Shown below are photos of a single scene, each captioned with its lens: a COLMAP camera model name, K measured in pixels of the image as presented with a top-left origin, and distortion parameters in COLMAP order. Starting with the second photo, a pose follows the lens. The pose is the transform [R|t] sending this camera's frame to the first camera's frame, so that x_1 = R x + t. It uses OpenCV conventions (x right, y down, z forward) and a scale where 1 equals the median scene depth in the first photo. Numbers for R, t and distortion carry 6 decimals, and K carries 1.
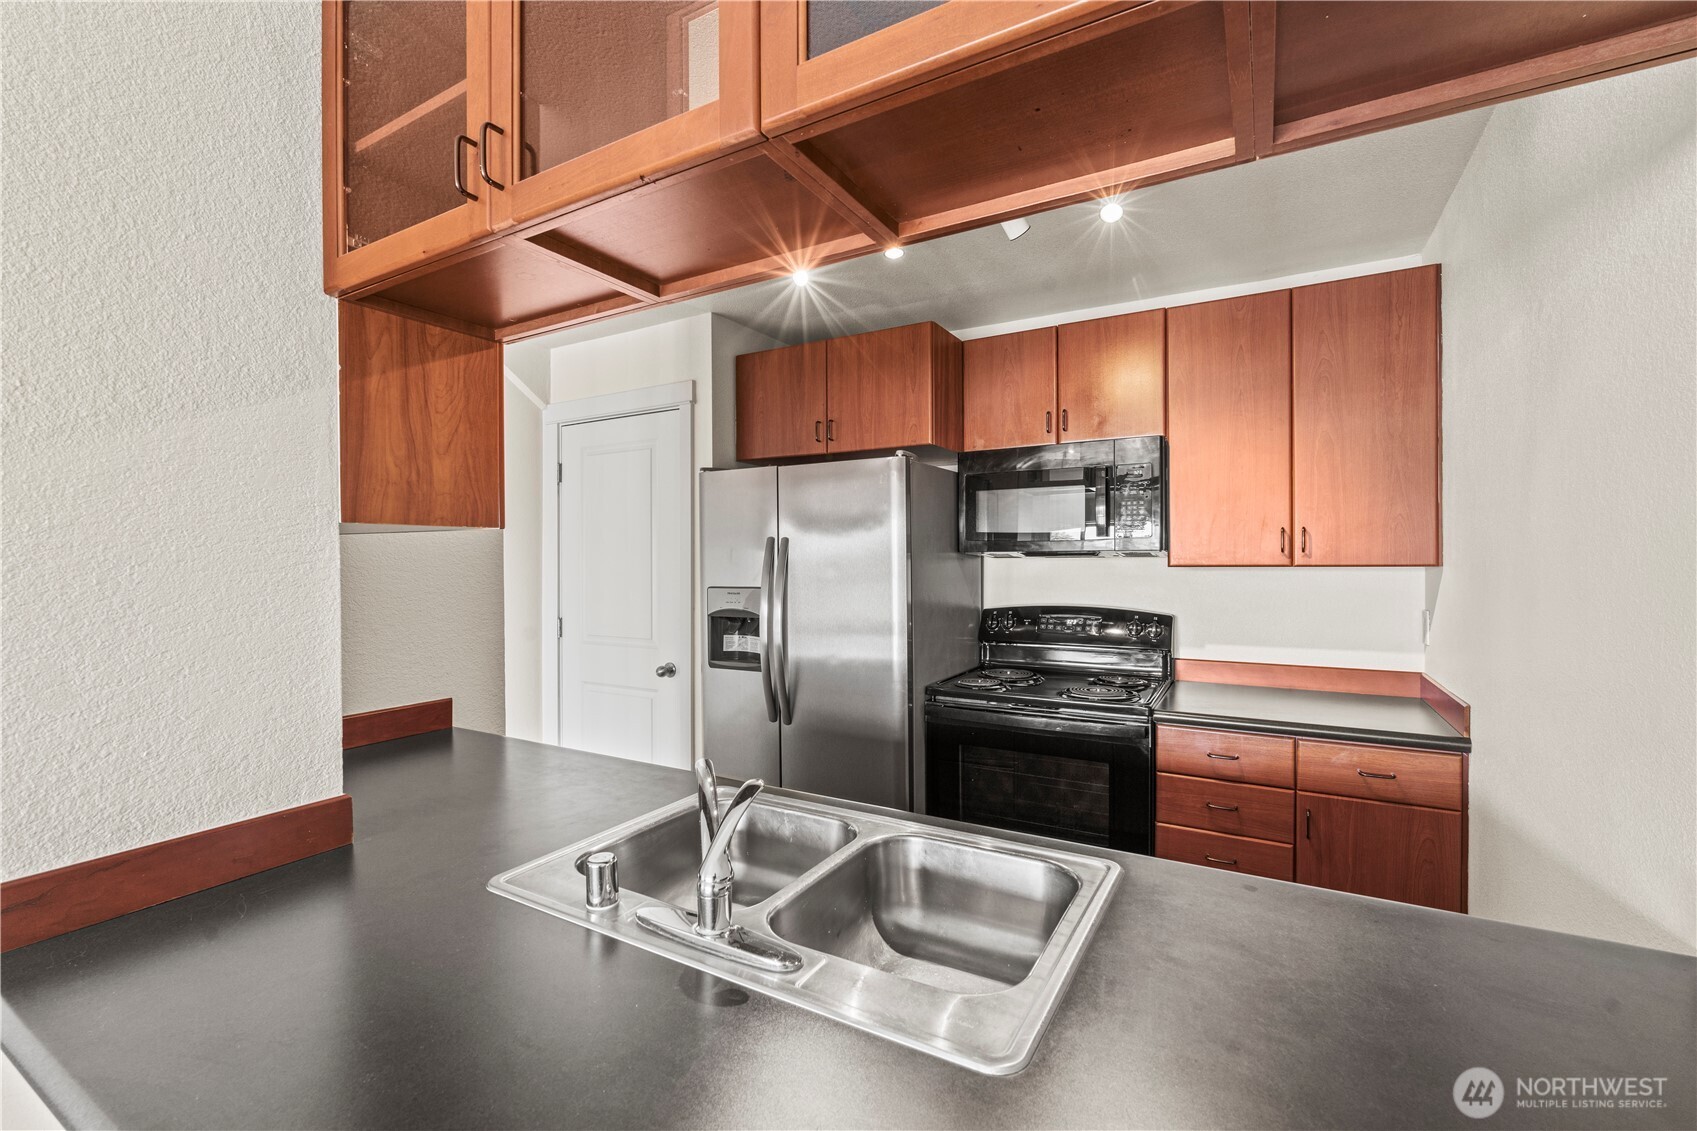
lens RADIAL K [[730.6, 0, 849.9], [0, 730.6, 560.4], [0, 0, 1]] dist [-0.004599, -0.000158]
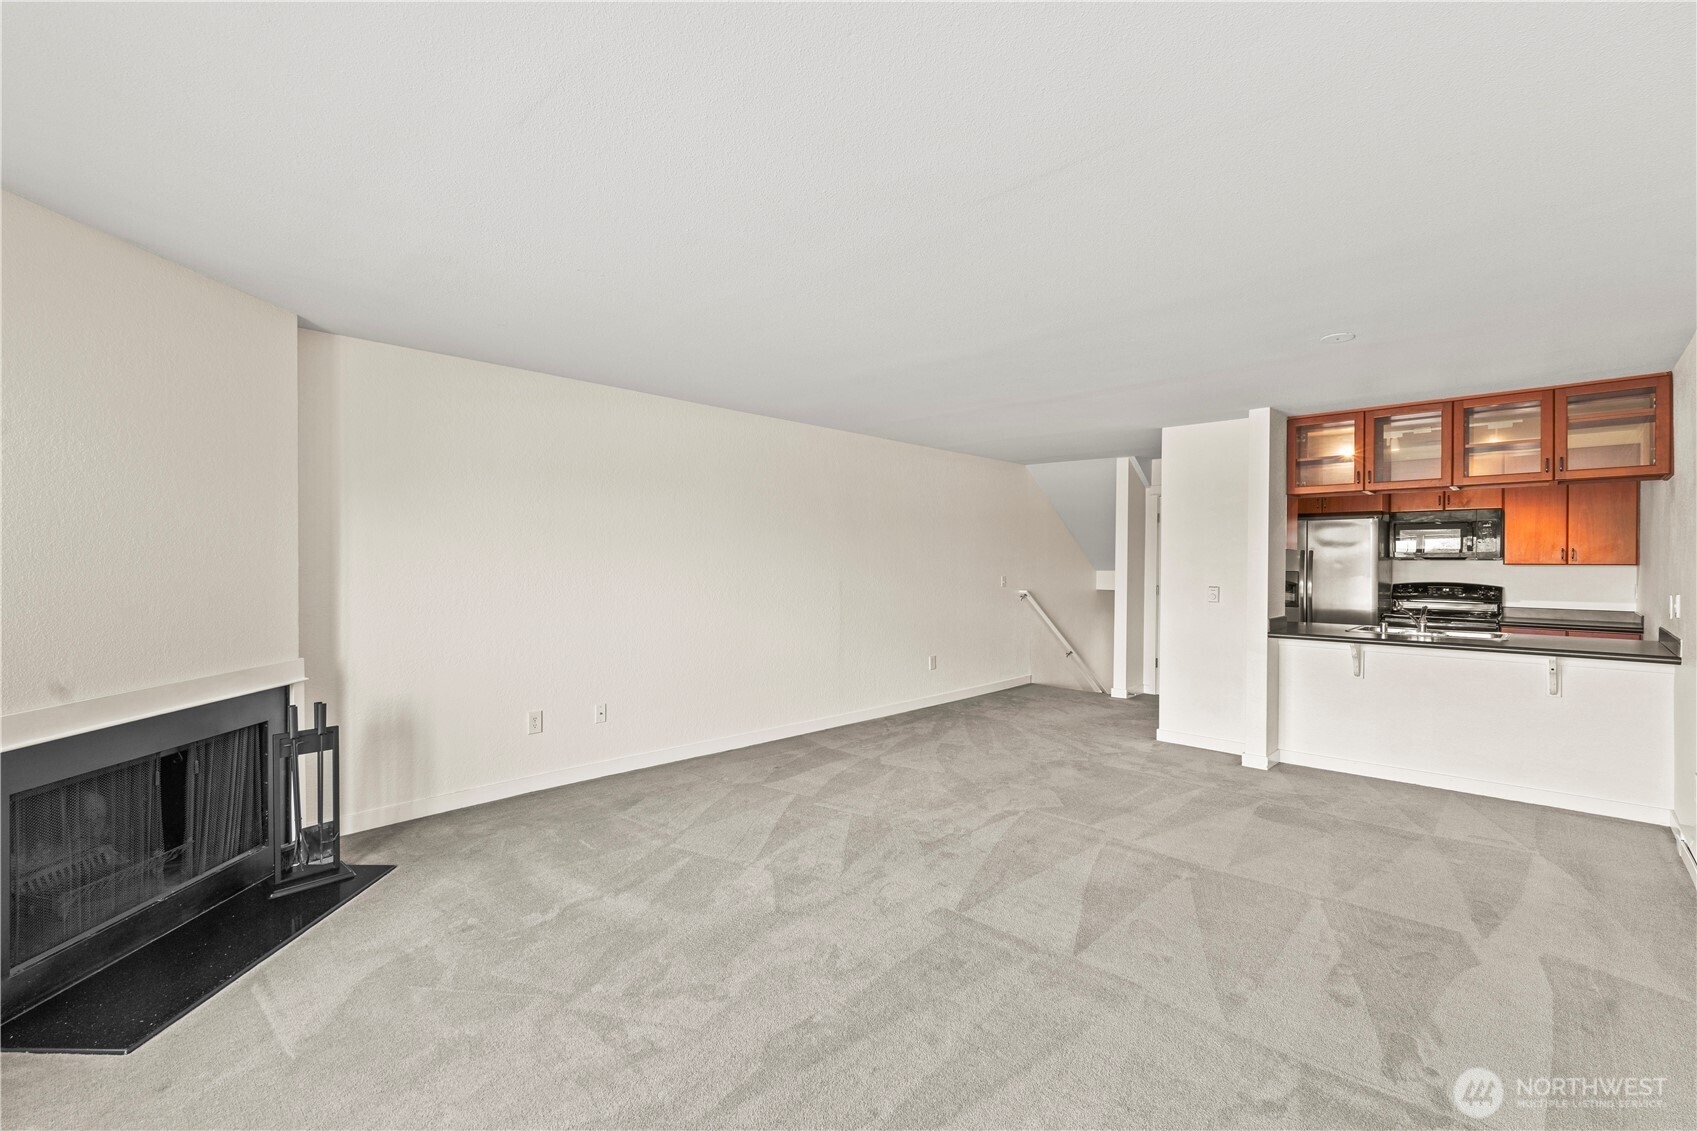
lens RADIAL K [[735.8, 0, 846.9], [0, 735.8, 558.1], [0, 0, 1]] dist [-0.003919, 0.000182]
pose [[0.969807, 0.009115, -0.243702, -1.009200], [-0.010783, 0.999927, -0.005512, 0.023087], [0.243634, 0.007973, 0.969835, -1.751721]]
